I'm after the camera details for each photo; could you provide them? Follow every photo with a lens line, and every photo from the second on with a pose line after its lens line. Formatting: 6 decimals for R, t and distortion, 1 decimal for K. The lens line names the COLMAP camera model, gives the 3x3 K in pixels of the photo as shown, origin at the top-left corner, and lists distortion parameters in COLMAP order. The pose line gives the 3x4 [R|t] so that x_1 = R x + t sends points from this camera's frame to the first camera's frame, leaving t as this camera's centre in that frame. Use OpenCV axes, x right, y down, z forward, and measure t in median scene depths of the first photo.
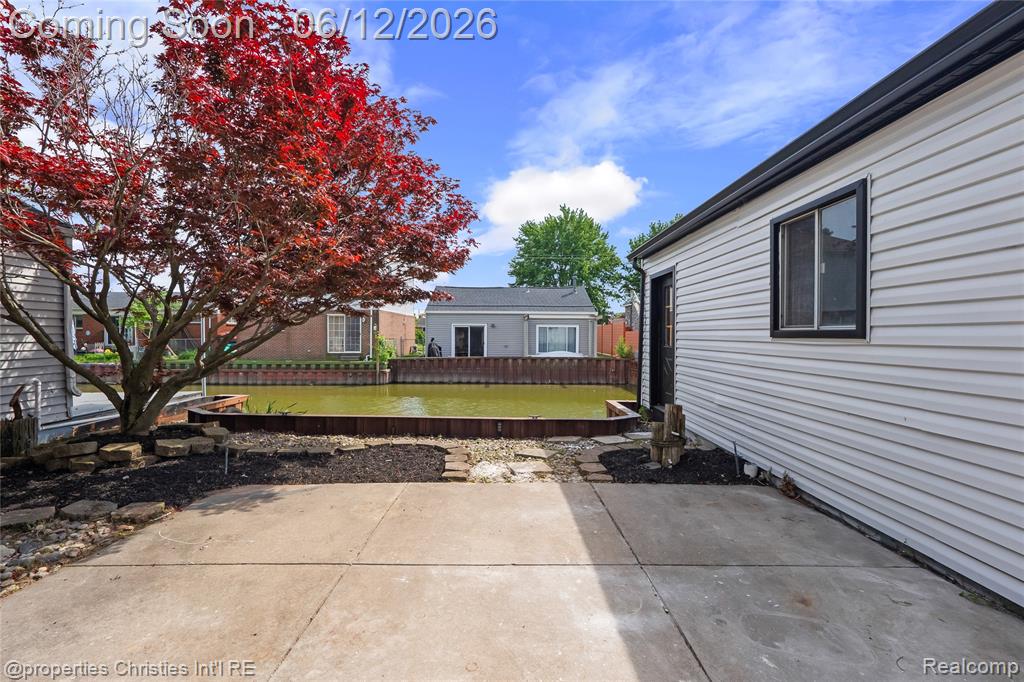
lens RADIAL K [[438.5, 0, 509.9], [0, 438.5, 338.8], [0, 0, 1]] dist [0.000261, 0.000064]
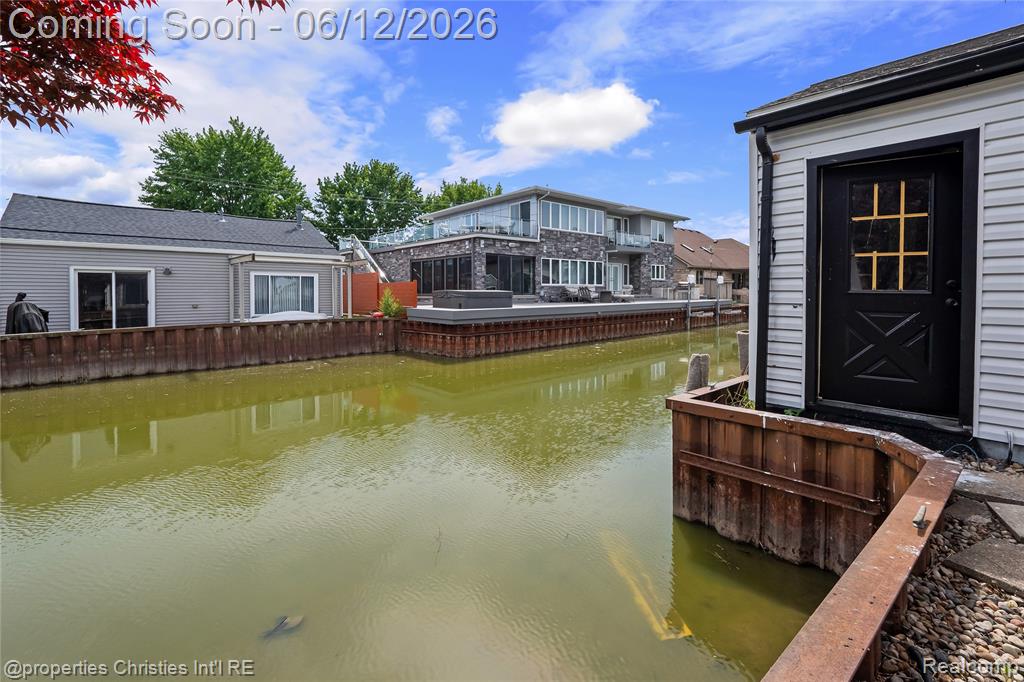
lens RADIAL K [[458.9, 0, 515.2], [0, 458.9, 291.9], [0, 0, 1]] dist [-0.000749, -0.000062]
pose [[0.749729, -0.007836, 0.661699, -0.108899], [0.013668, 0.999900, -0.003645, 0.005833], [-0.661604, 0.011777, 0.749761, 0.268101]]
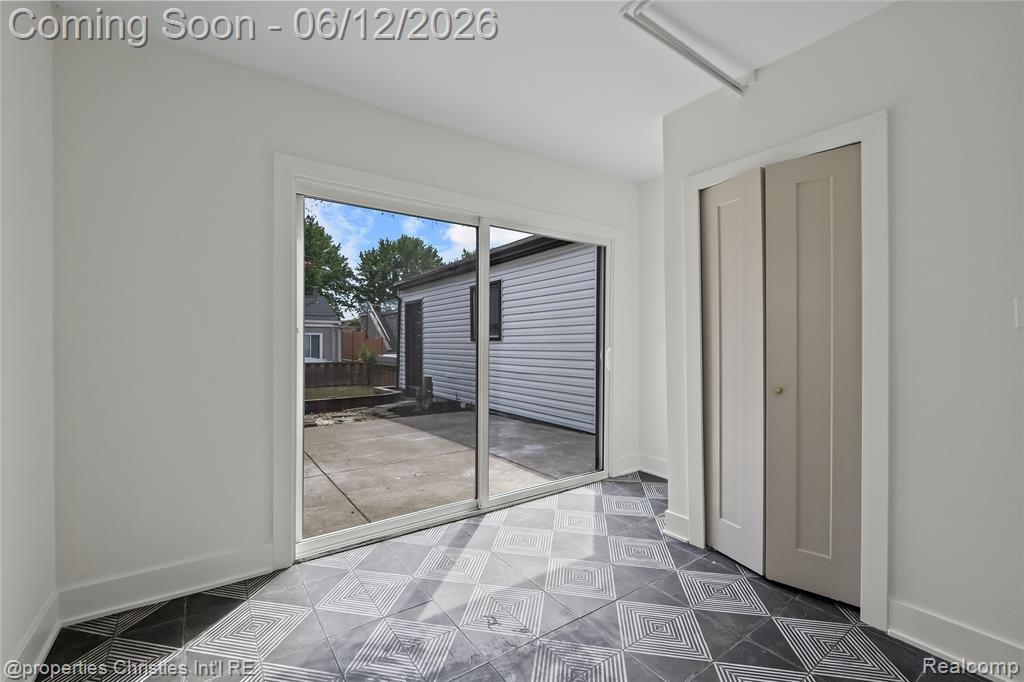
lens RADIAL K [[423.0, 0, 510.8], [0, 423.0, 349.6], [0, 0, 1]] dist [0.000364, 0.000027]
pose [[0.816850, -0.016657, 0.576610, -0.075200], [0.011907, 0.999857, 0.012015, 0.002880], [-0.576728, -0.002949, 0.816931, -0.137223]]
